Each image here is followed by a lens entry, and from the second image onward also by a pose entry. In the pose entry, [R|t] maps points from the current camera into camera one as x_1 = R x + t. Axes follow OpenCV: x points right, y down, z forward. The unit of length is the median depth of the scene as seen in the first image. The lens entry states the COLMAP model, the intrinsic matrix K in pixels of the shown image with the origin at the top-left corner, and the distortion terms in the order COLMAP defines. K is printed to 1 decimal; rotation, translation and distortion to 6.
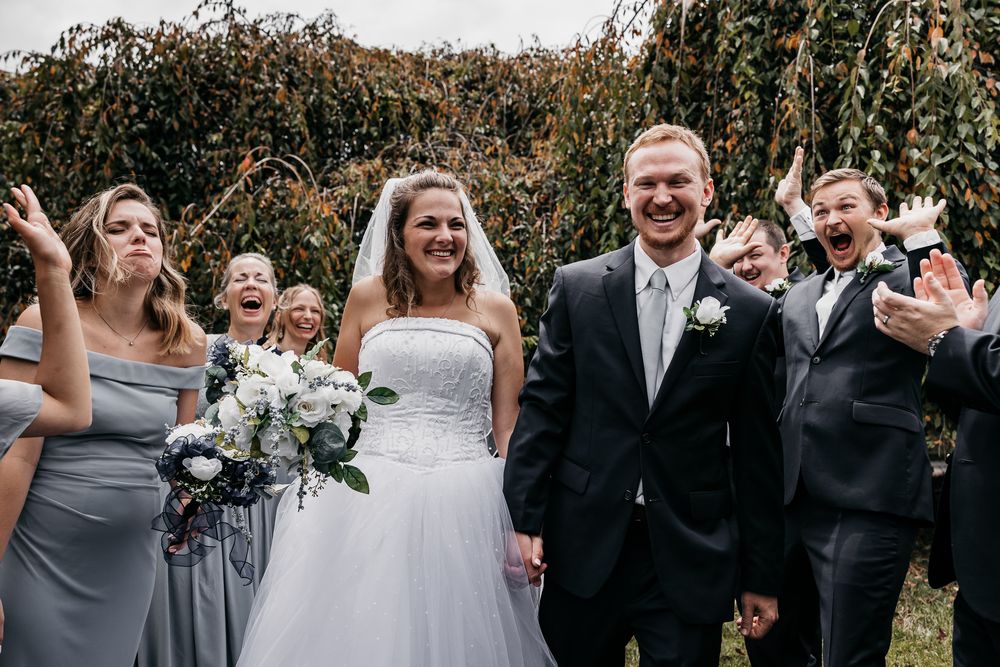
lens RADIAL K [[813.3, 0, 500.8], [0, 813.3, 332.0], [0, 0, 1]] dist [-0.002083, -0.003844]
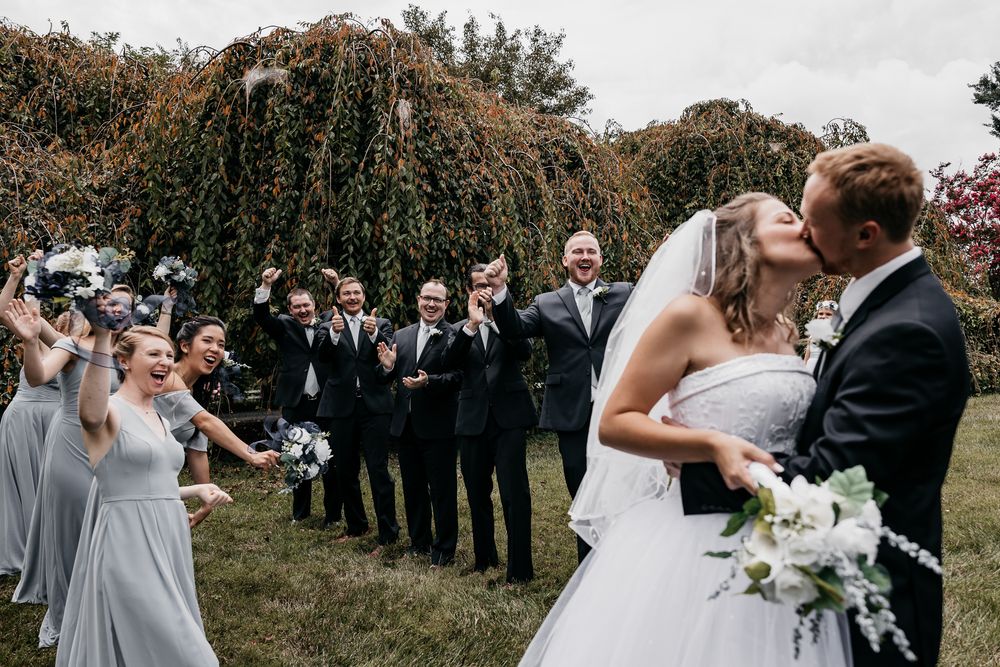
lens RADIAL K [[813.3, 0, 500.3], [0, 813.3, 334.7], [0, 0, 1]] dist [-0.002083, -0.003844]
pose [[0.812361, 0.018772, 0.582852, -0.247605], [-0.041810, 0.998784, 0.026106, -0.026664], [-0.581654, -0.045577, 0.812159, -0.466044]]
